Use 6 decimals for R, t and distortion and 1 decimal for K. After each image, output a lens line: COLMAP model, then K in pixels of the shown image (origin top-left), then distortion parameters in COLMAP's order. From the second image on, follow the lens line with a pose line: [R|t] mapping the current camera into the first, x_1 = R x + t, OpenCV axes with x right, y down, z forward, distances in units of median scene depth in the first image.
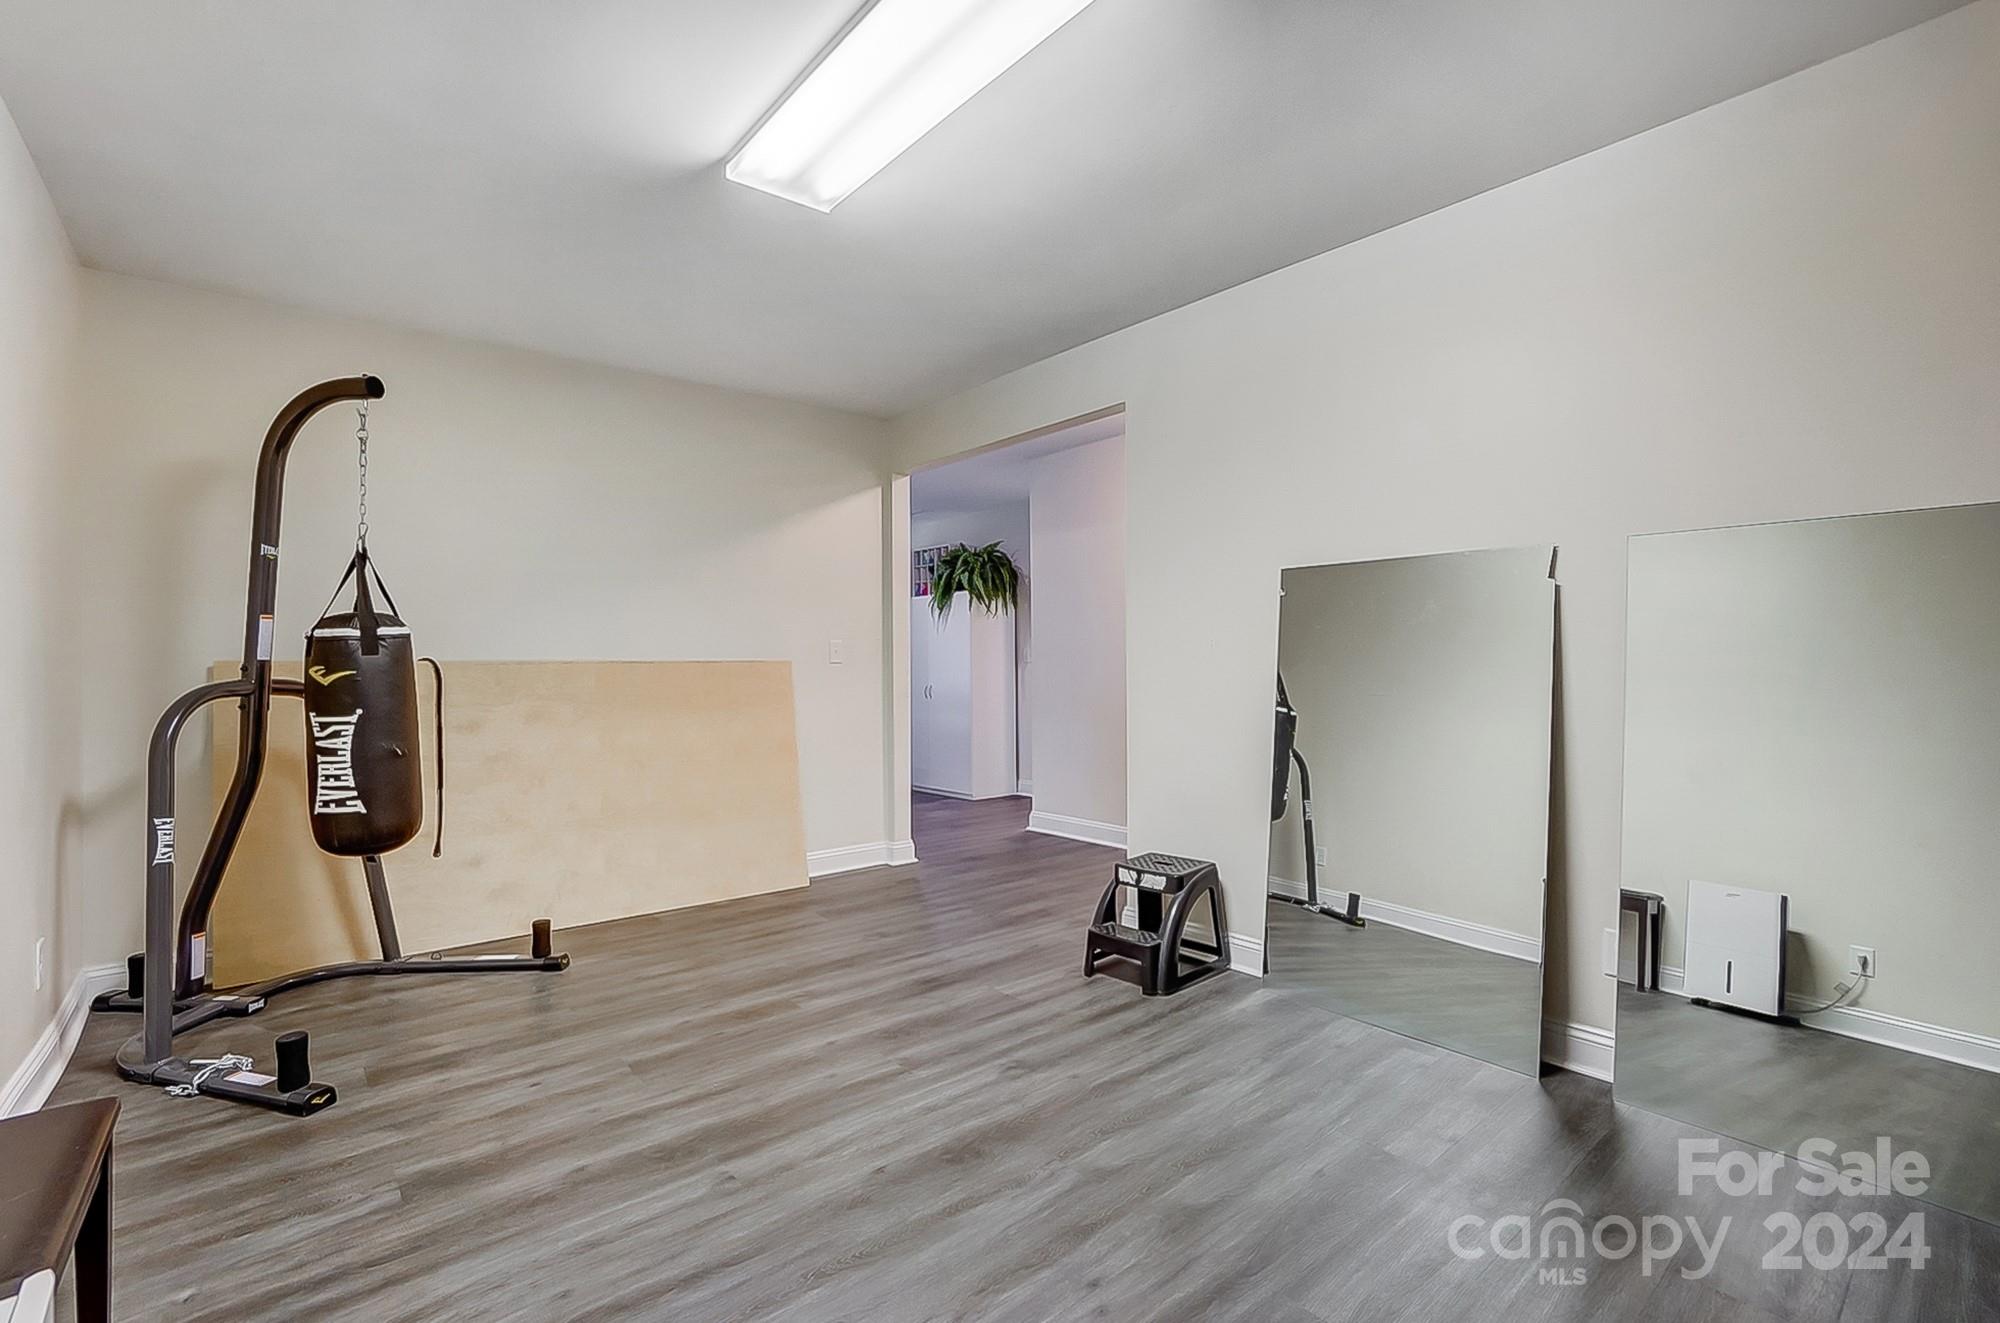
lens RADIAL K [[901.1, 0, 1000.0], [0, 901.1, 661.5], [0, 0, 1]] dist [0.001309, 0.000236]
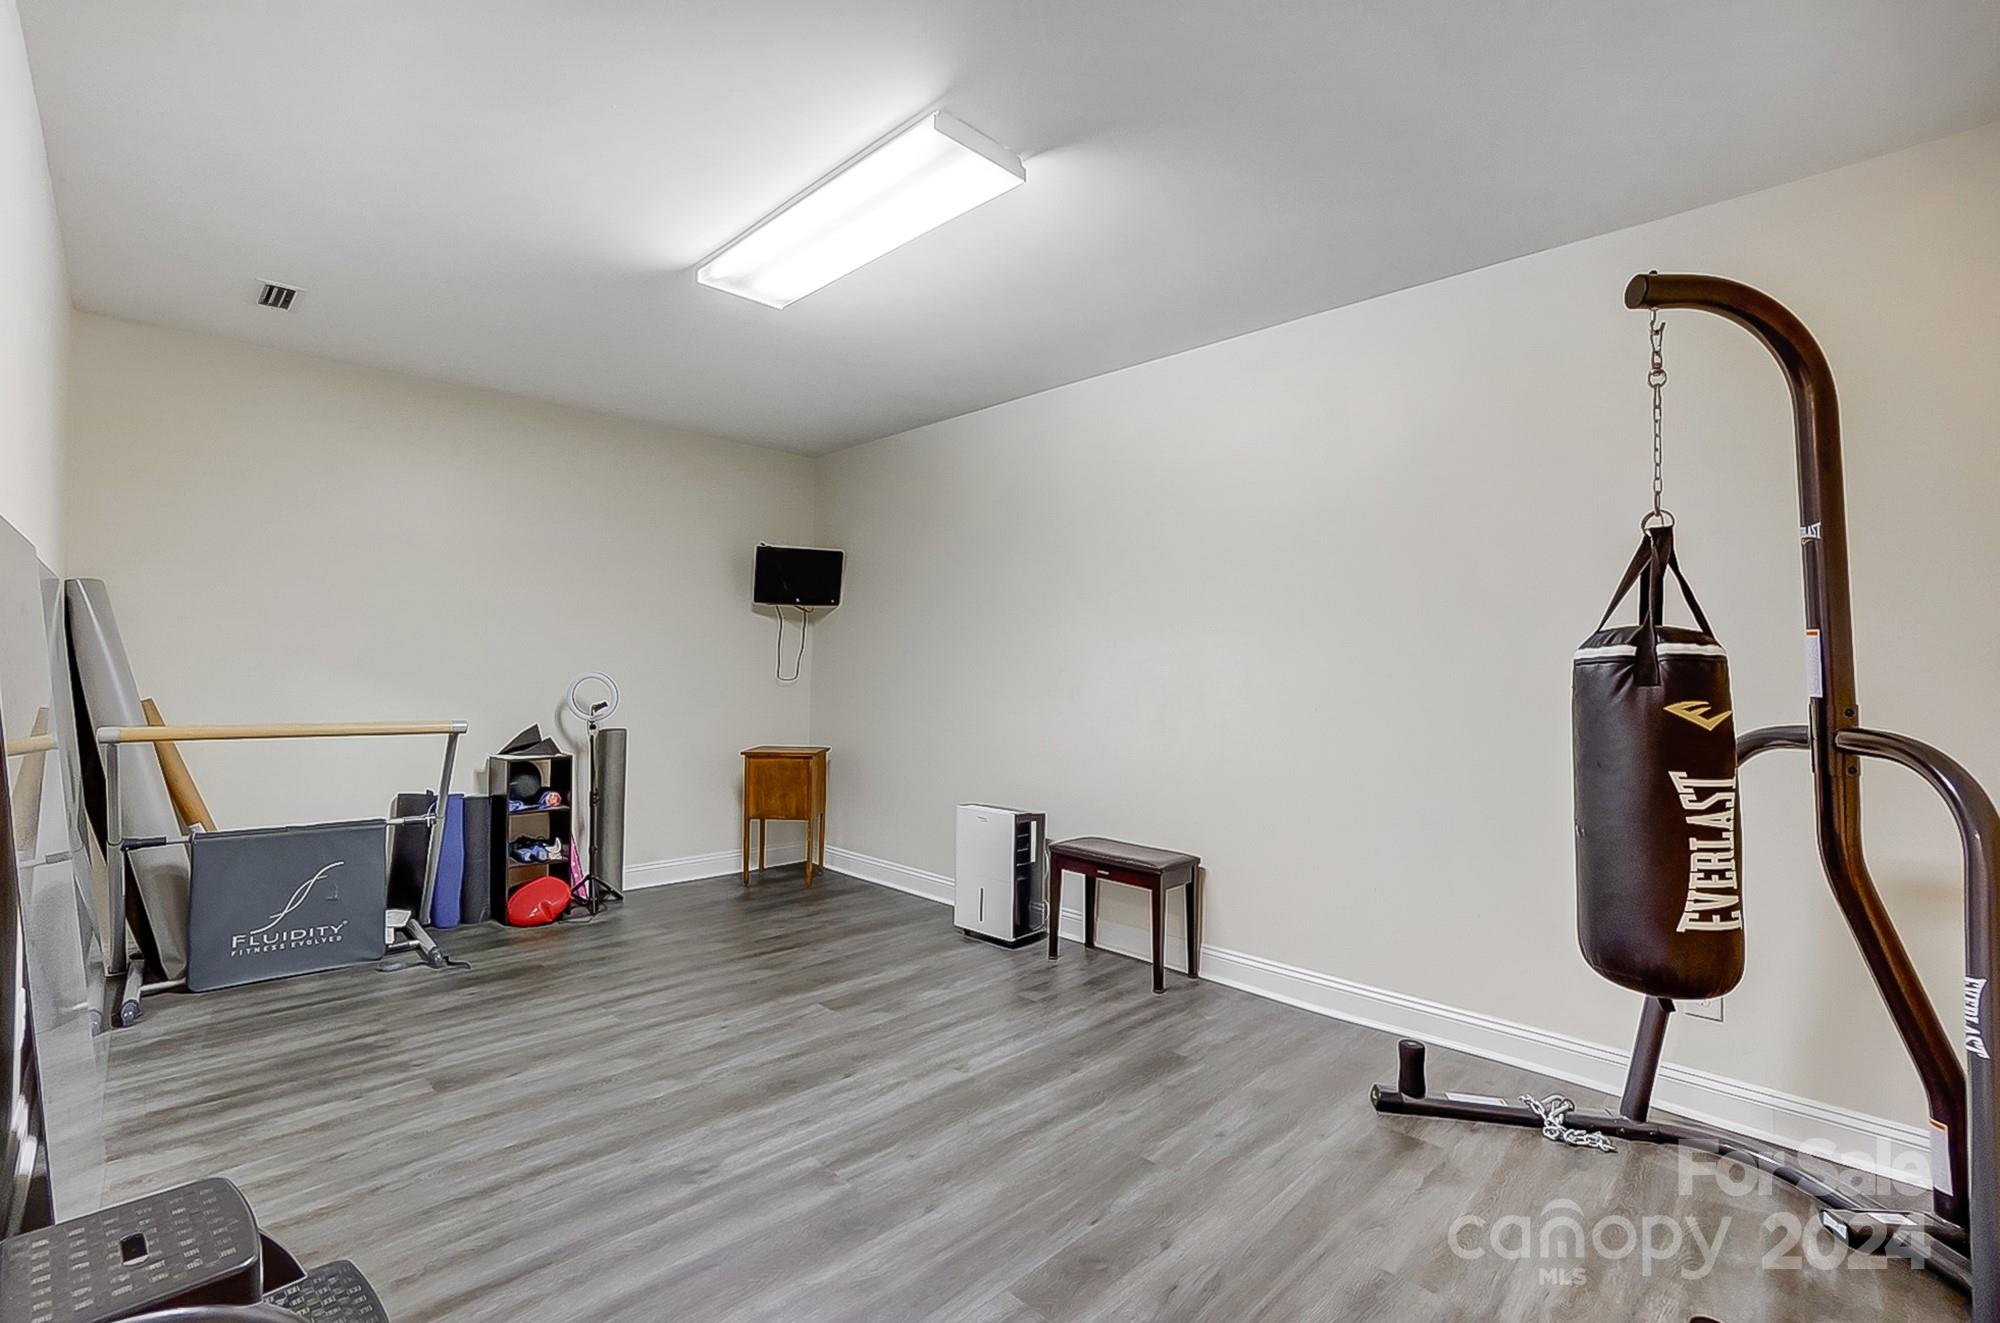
lens RADIAL K [[901.1, 0, 1000.0], [0, 901.1, 661.5], [0, 0, 1]] dist [0.001309, 0.000236]
pose [[-0.996284, -0.002759, -0.086080, -0.205346], [-0.001445, 0.999882, -0.015326, -0.019333], [0.086112, -0.015145, -0.996170, 2.006315]]
